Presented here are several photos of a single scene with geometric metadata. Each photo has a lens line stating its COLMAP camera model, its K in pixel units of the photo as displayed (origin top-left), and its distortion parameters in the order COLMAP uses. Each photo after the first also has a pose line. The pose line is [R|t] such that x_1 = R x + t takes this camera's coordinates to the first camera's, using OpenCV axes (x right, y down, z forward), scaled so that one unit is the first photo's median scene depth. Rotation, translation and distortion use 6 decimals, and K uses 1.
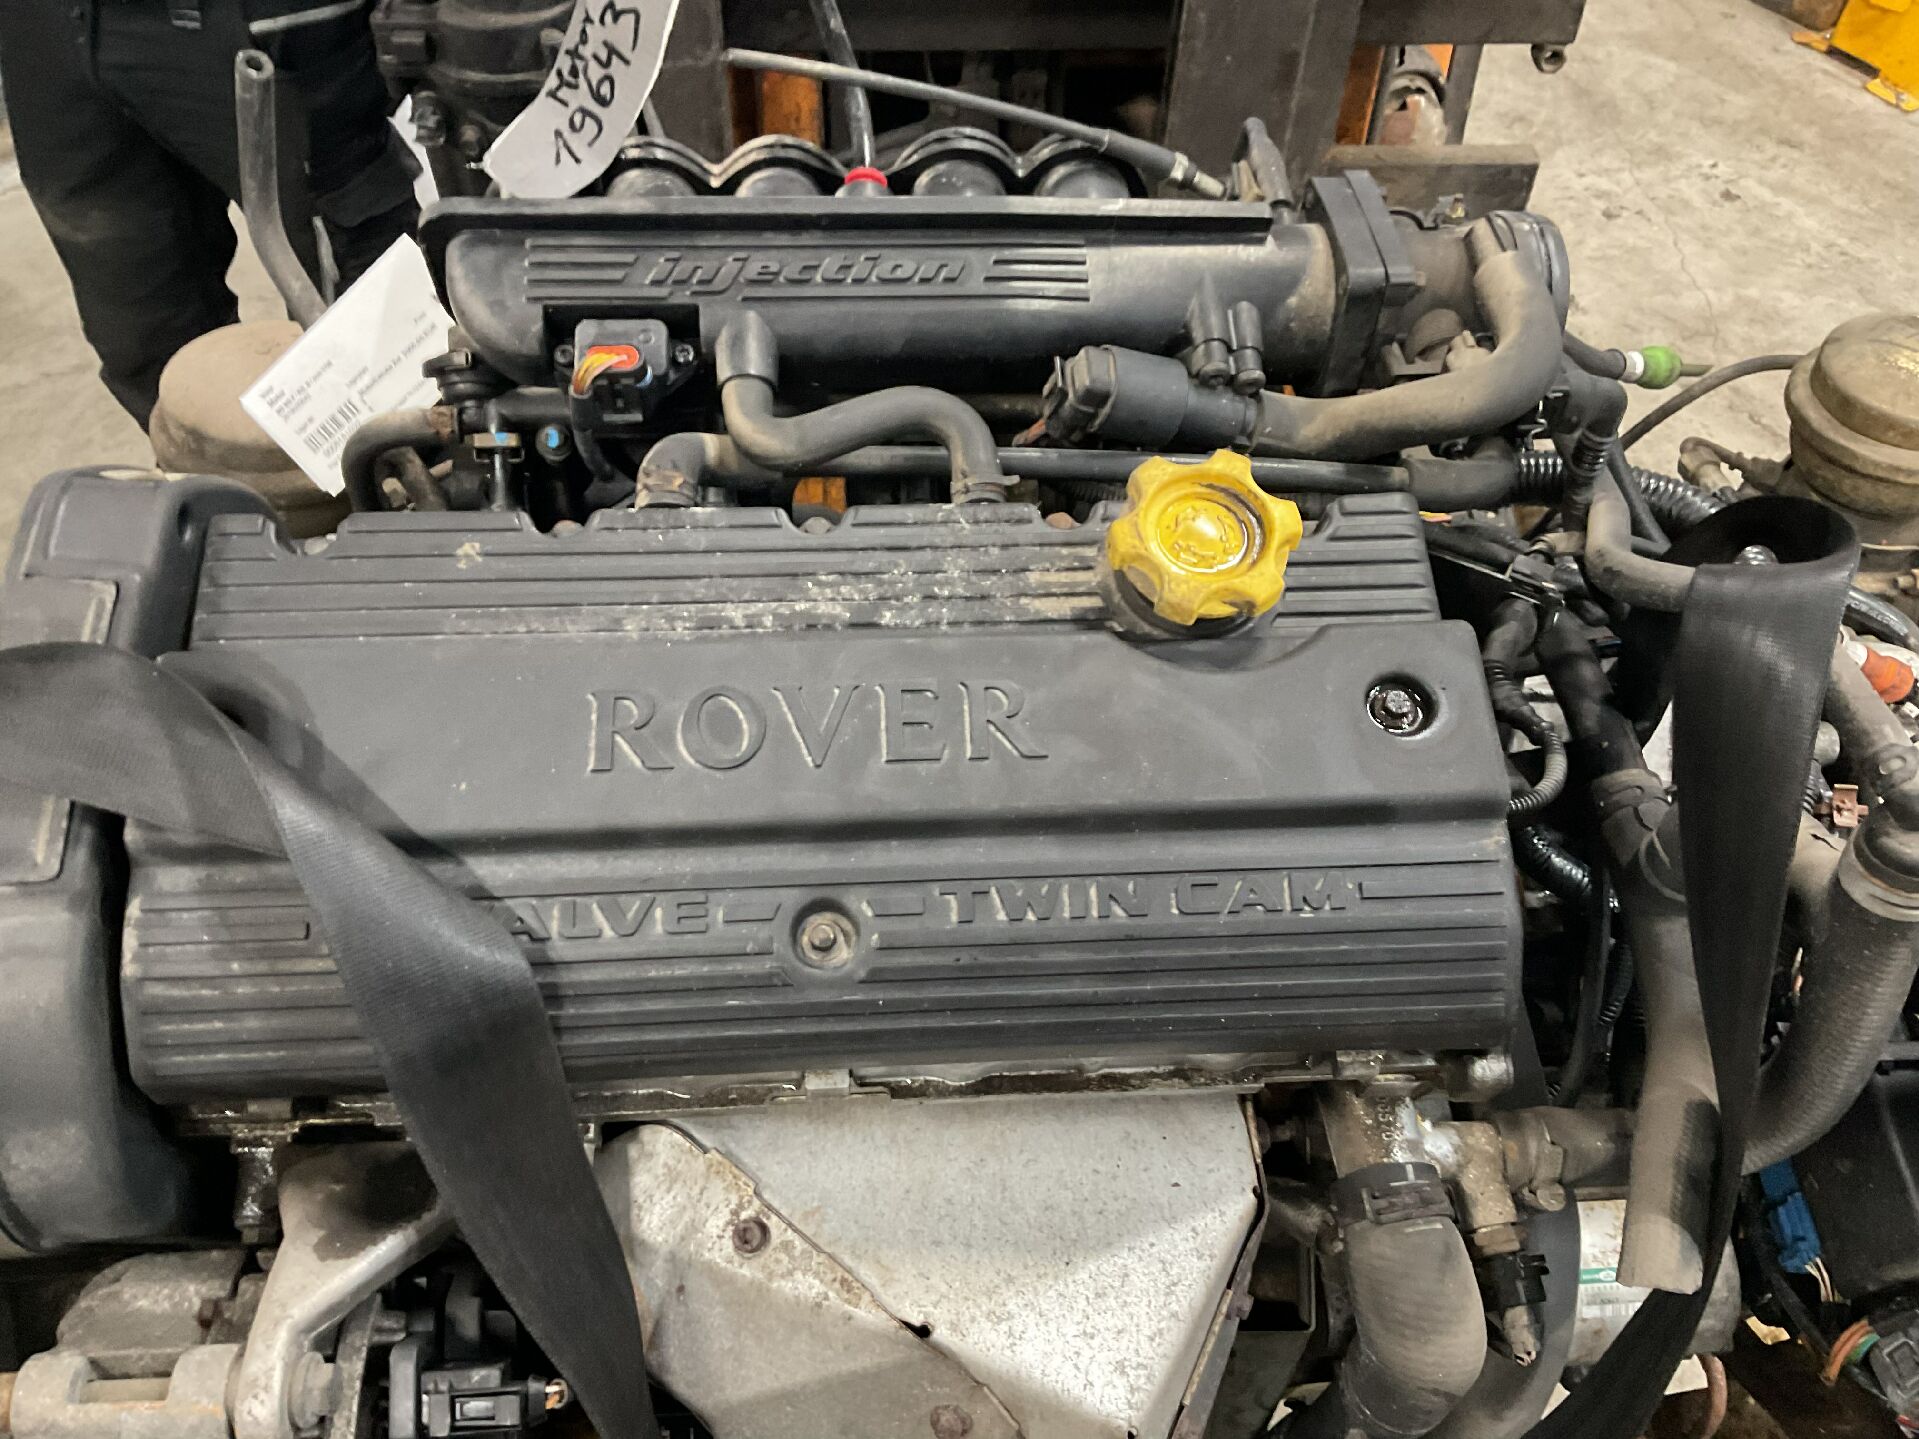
lens RADIAL K [[1615.2, 0, 919.3], [0, 1615.2, 717.9], [0, 0, 1]] dist [0.055762, -0.108182]
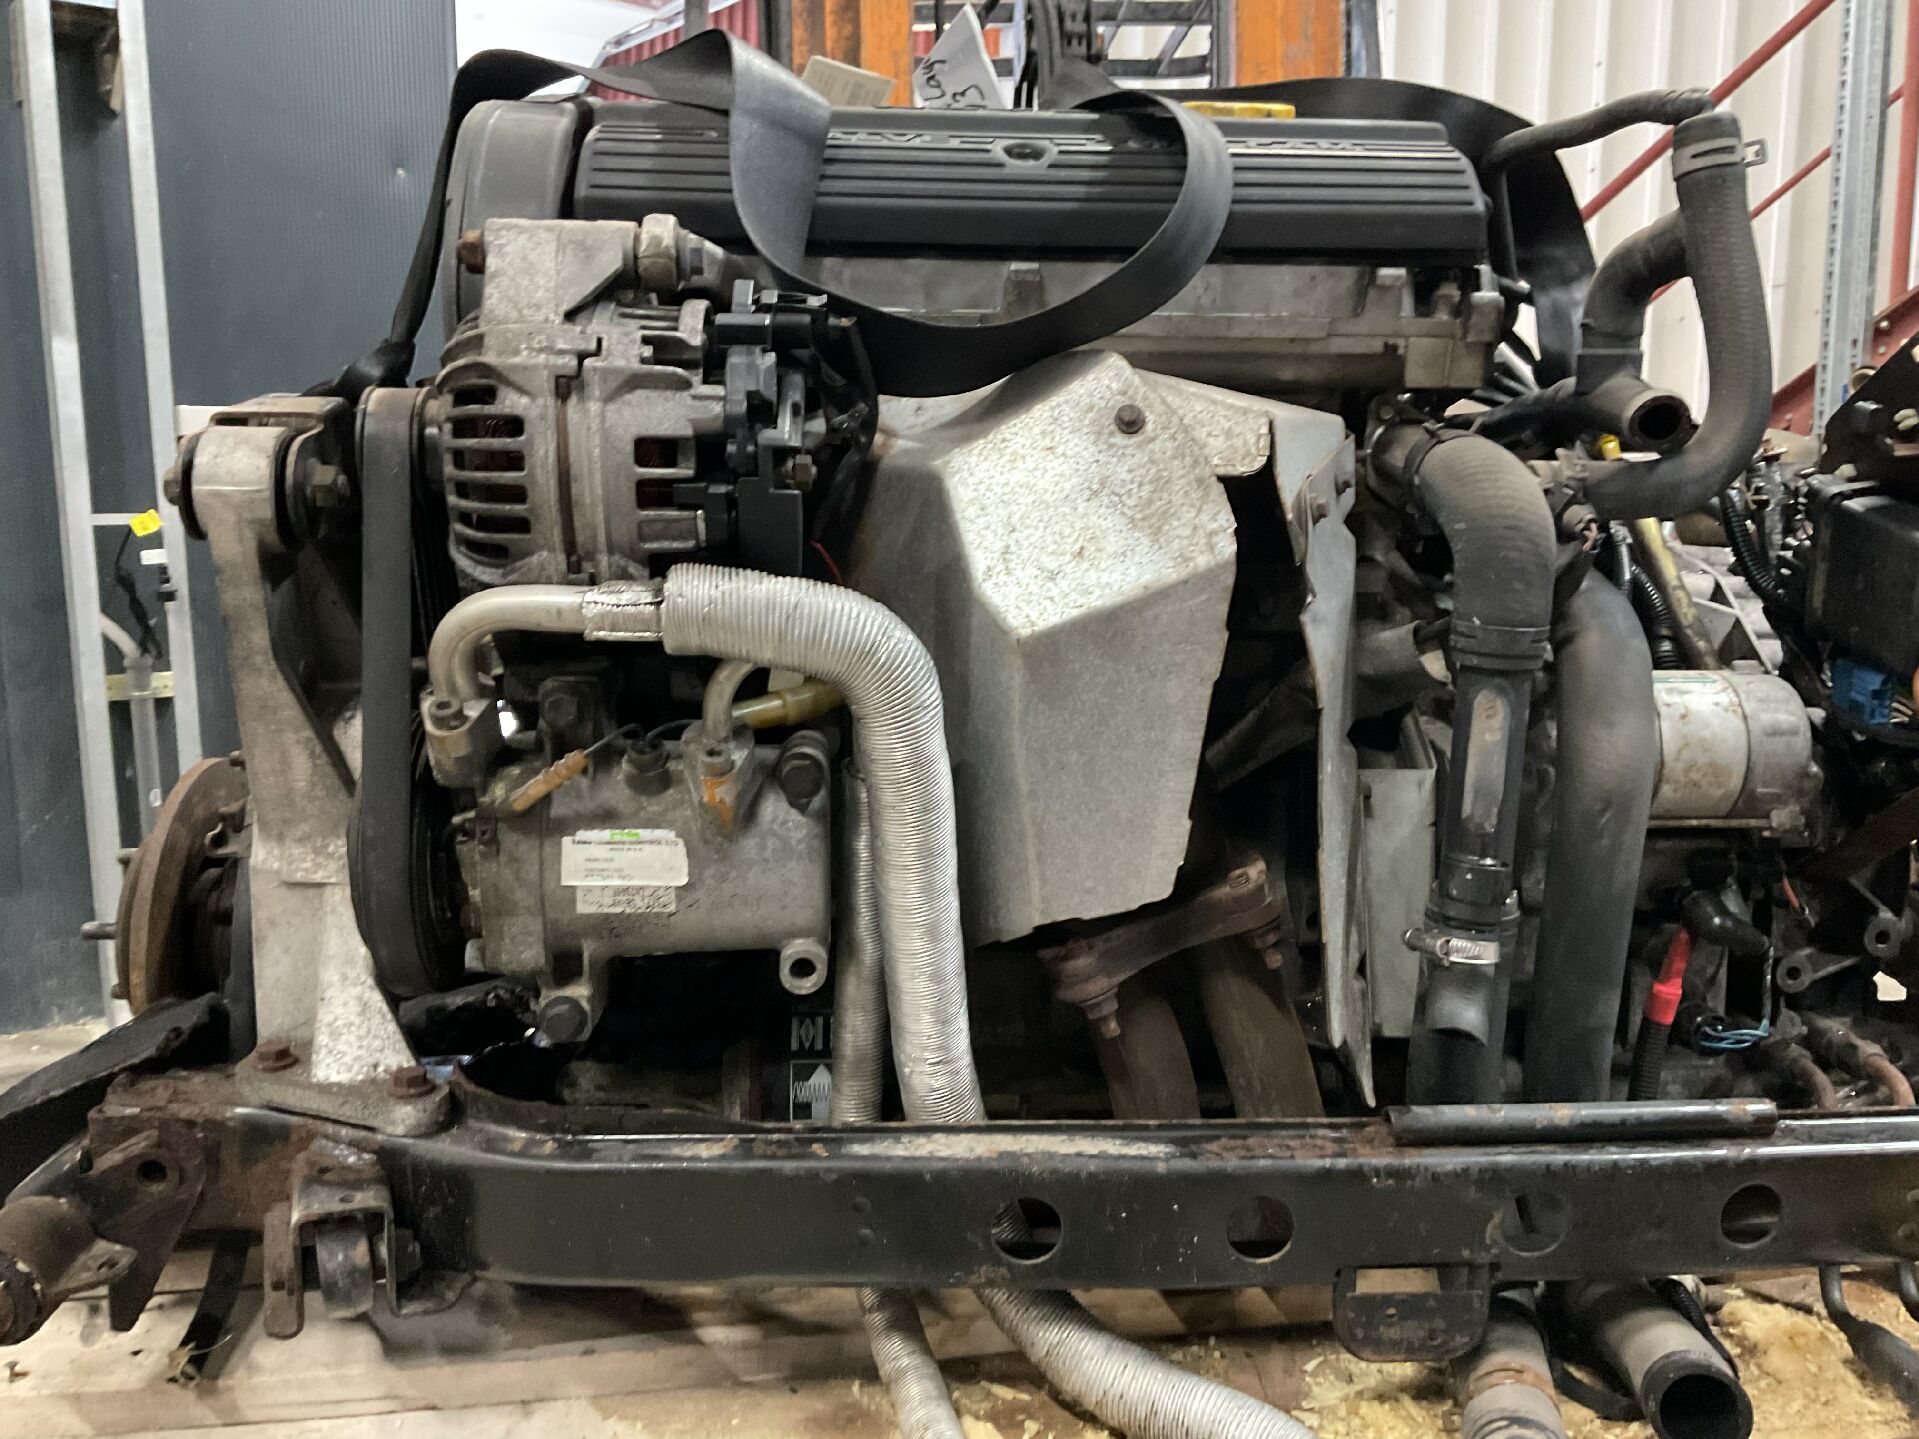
lens RADIAL K [[1580.4, 0, 942.6], [0, 1580.4, 715.3], [0, 0, 1]] dist [0.058307, -0.106334]
pose [[0.999874, -0.015323, 0.004212, -0.127011], [0.014189, 0.741409, -0.670903, 1.319309], [0.007158, 0.670878, 0.741533, 0.192301]]
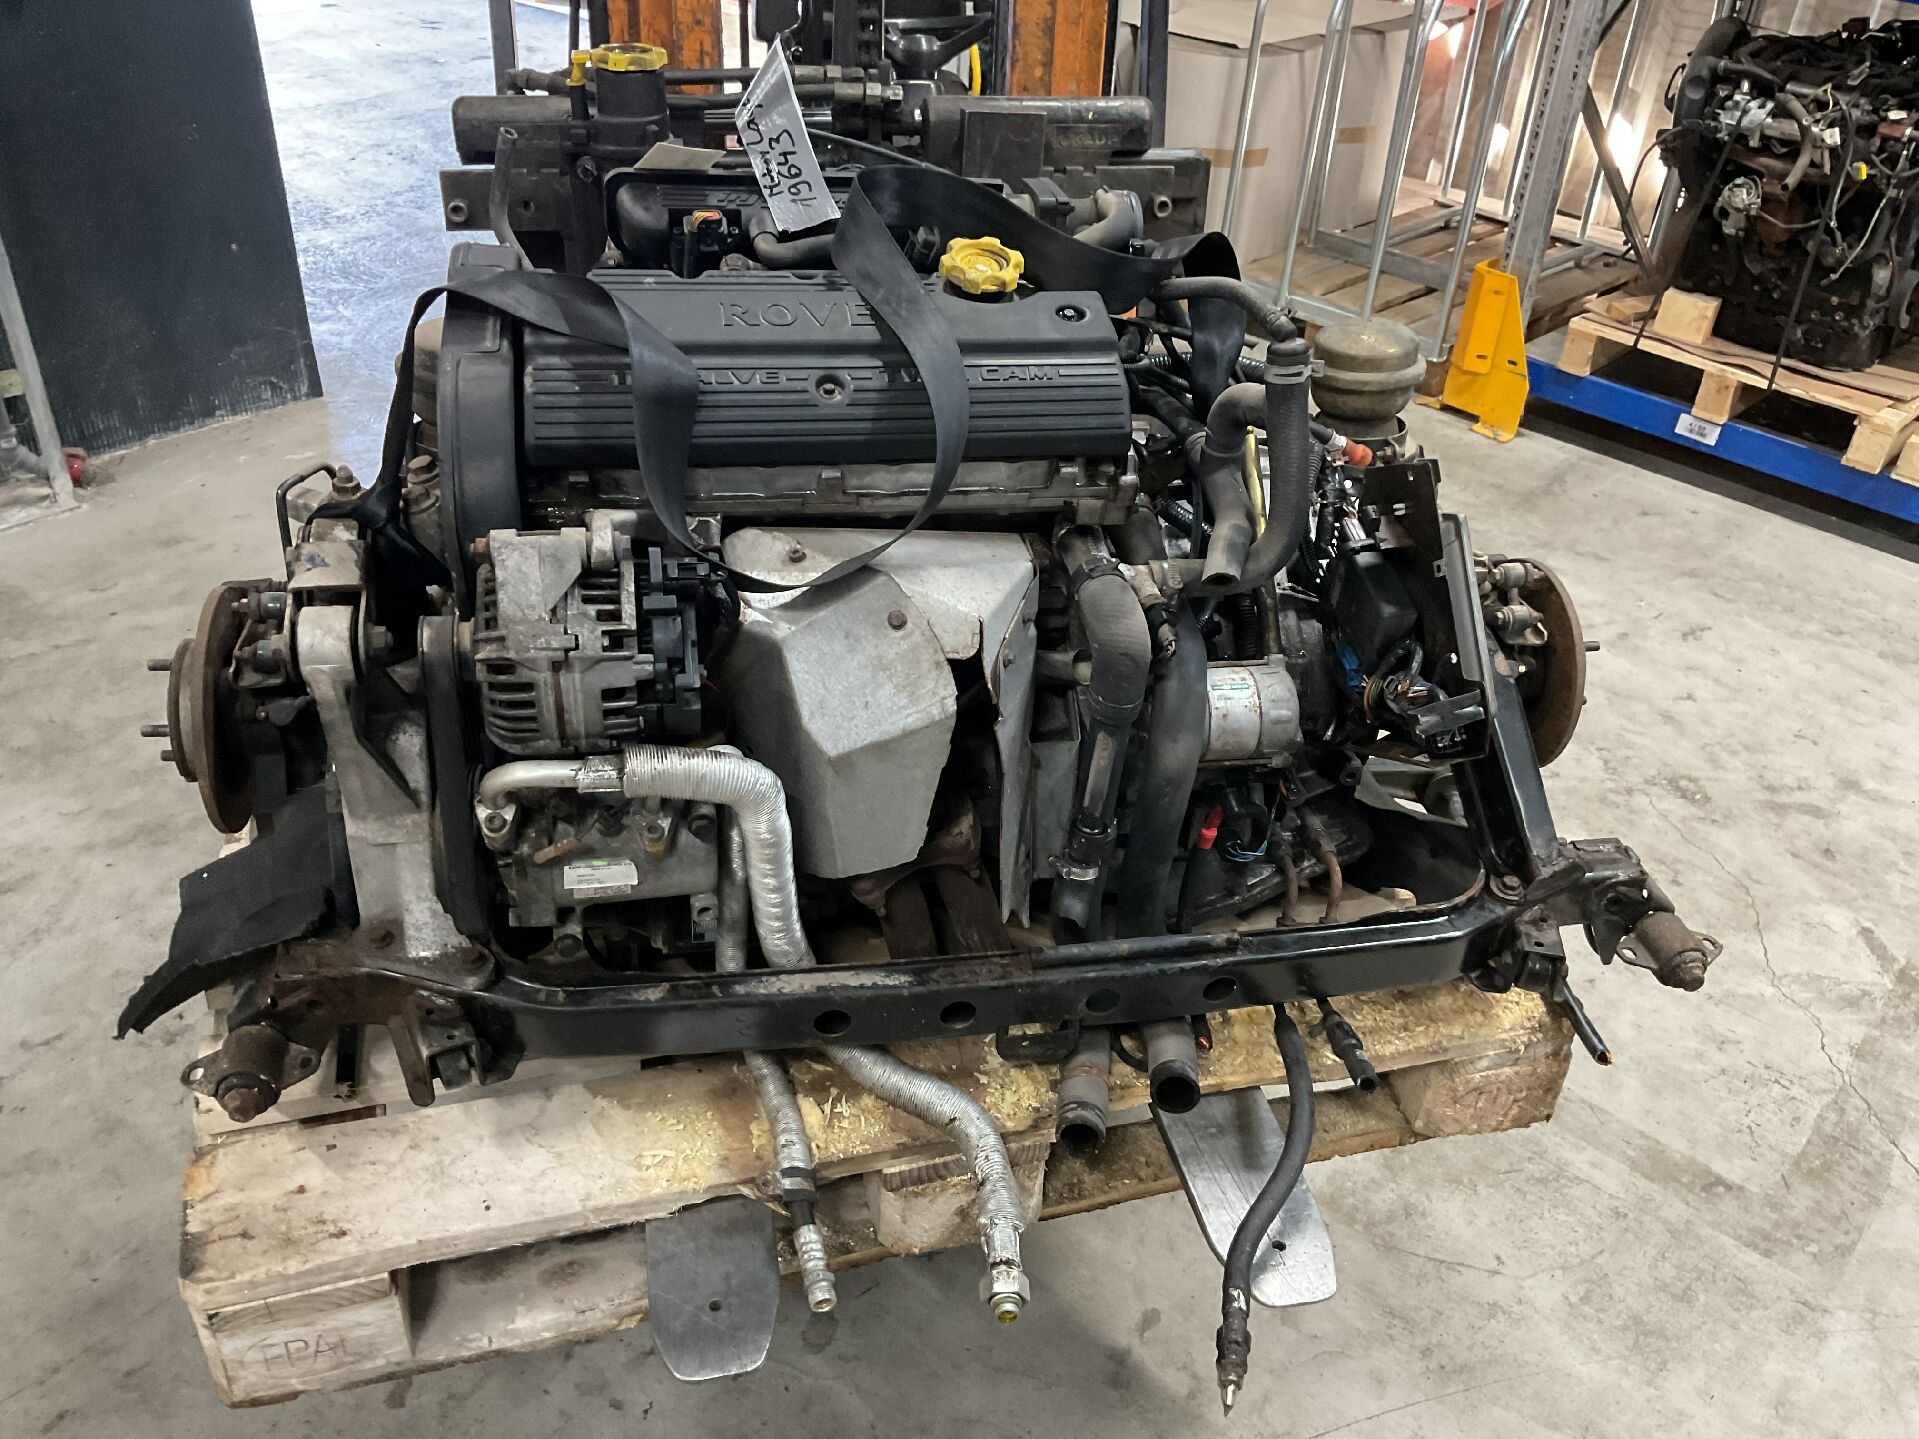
lens RADIAL K [[1580.4, 0, 942.6], [0, 1580.4, 715.3], [0, 0, 1]] dist [0.058307, -0.106334]
pose [[0.991146, -0.041702, 0.126059, -0.170534], [0.075709, 0.957438, -0.278533, 1.024149], [-0.109078, 0.285611, 0.952118, -0.861816]]
